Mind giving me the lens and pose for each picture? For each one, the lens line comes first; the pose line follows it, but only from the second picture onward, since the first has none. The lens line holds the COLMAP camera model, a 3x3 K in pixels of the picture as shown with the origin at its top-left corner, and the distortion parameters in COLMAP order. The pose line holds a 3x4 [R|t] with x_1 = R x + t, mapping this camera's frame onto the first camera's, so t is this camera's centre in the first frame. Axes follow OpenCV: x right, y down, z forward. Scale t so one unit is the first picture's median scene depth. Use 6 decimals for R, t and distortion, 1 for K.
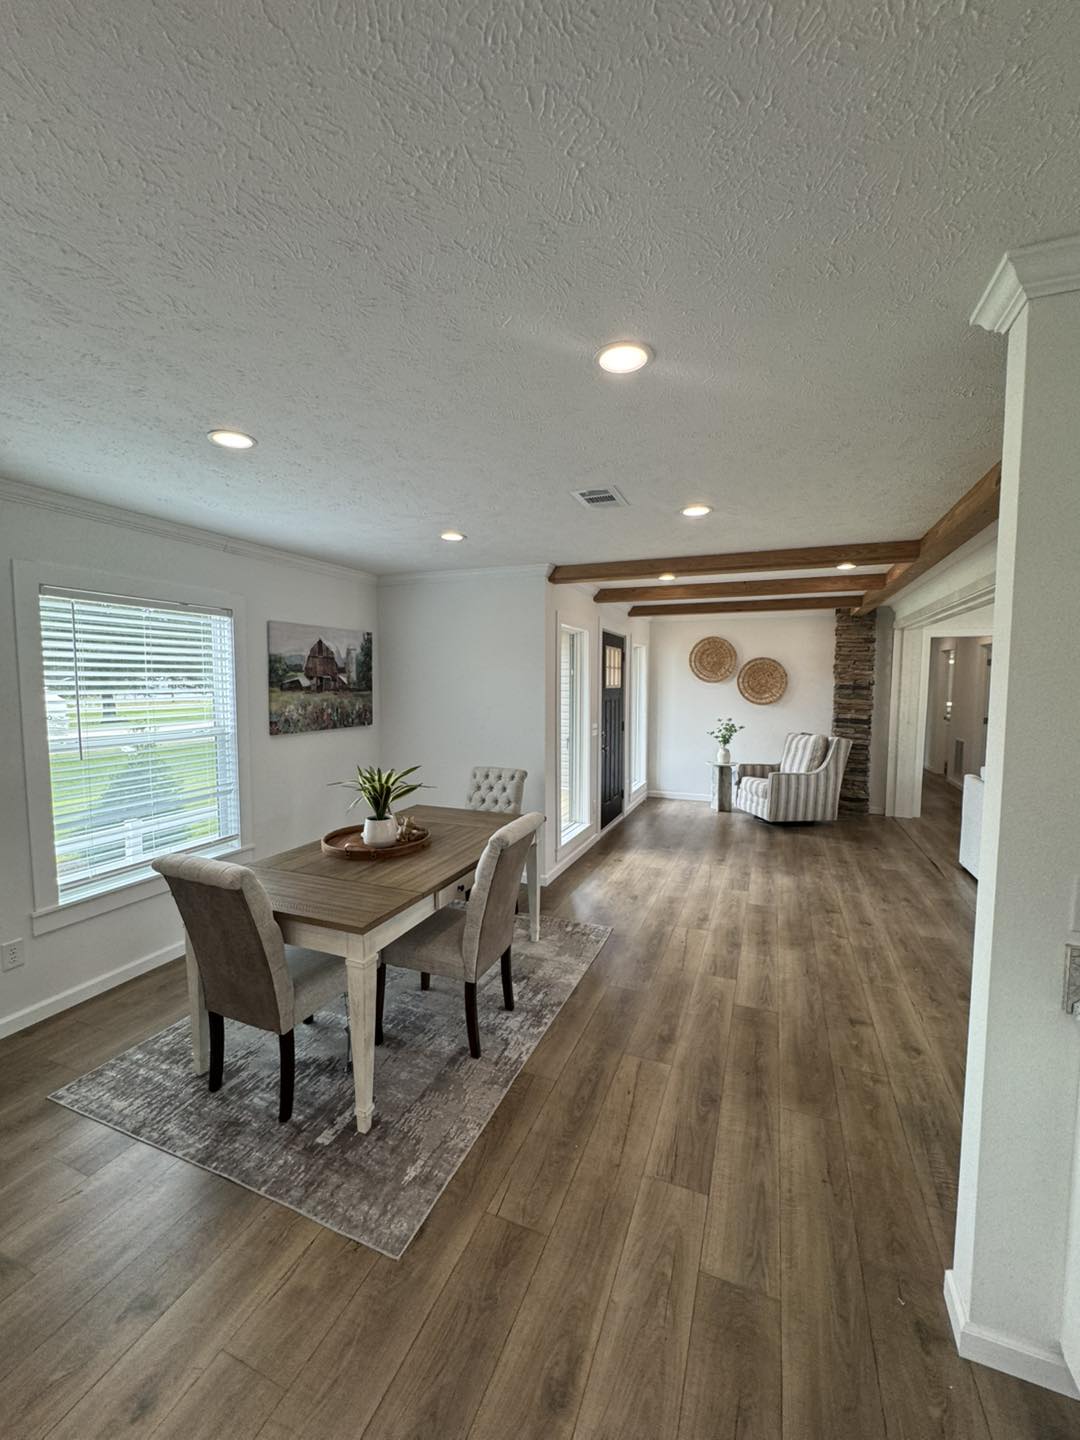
lens RADIAL K [[574.1, 0, 549.0], [0, 574.1, 713.8], [0, 0, 1]] dist [0.001221, 0.000990]
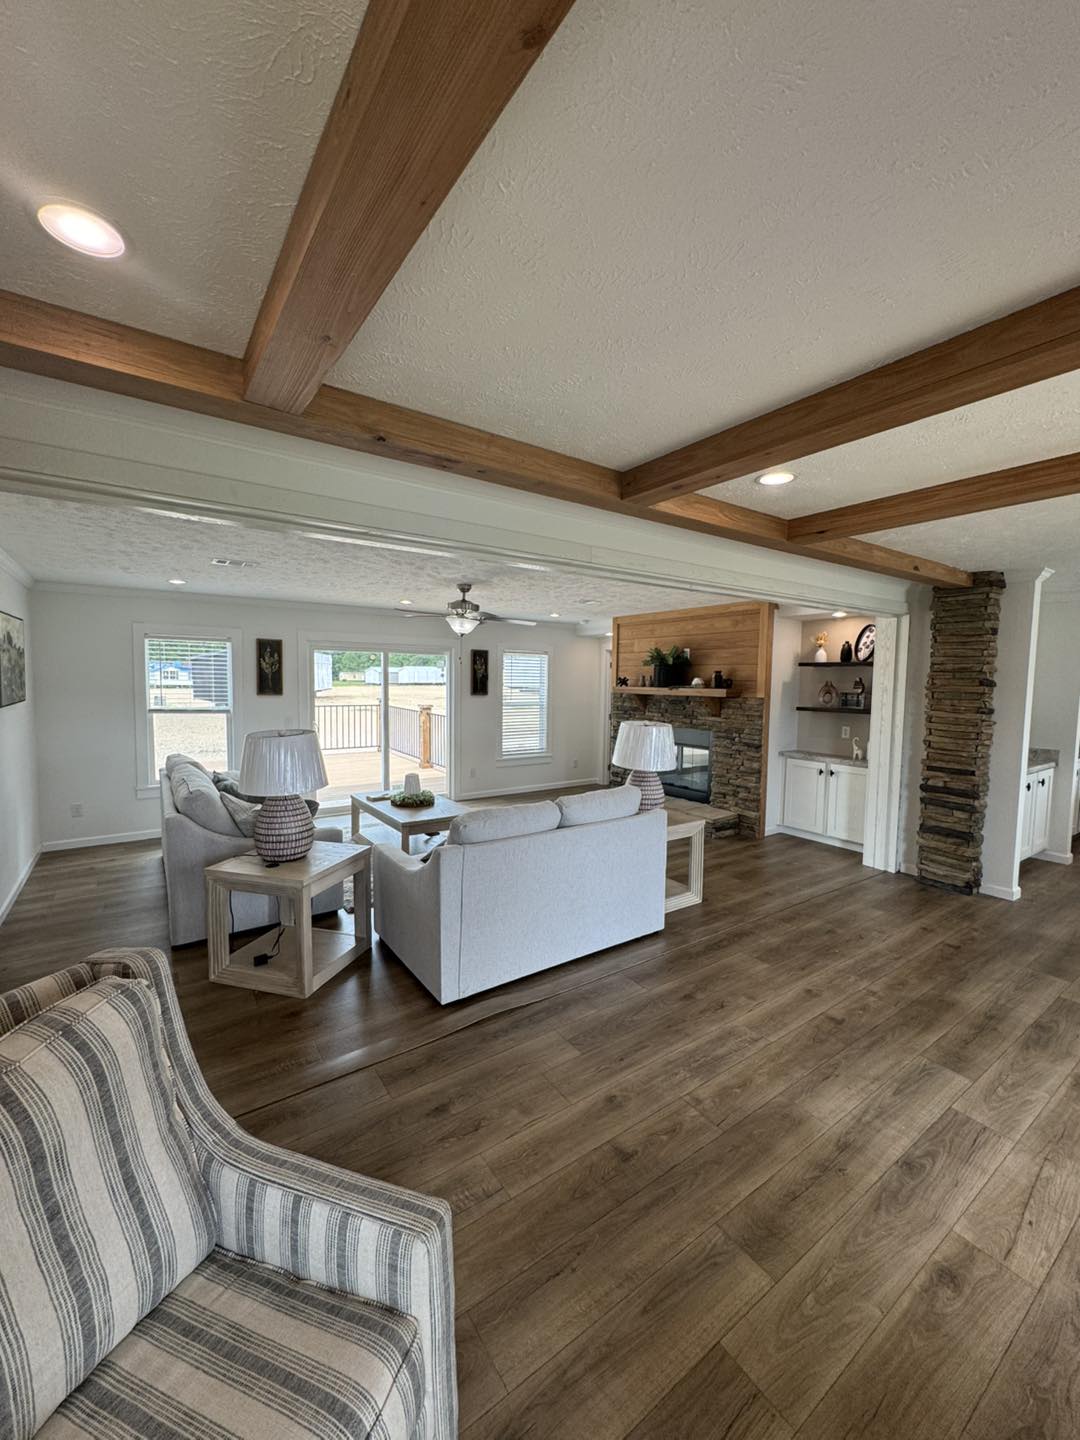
lens RADIAL K [[574.1, 0, 539.4], [0, 574.1, 715.8], [0, 0, 1]] dist [0.001221, 0.000990]
pose [[-0.834252, -0.047035, 0.549374, 0.342809], [0.013902, 0.994244, 0.106233, -0.083990], [-0.551208, 0.096263, -0.828796, 1.409825]]
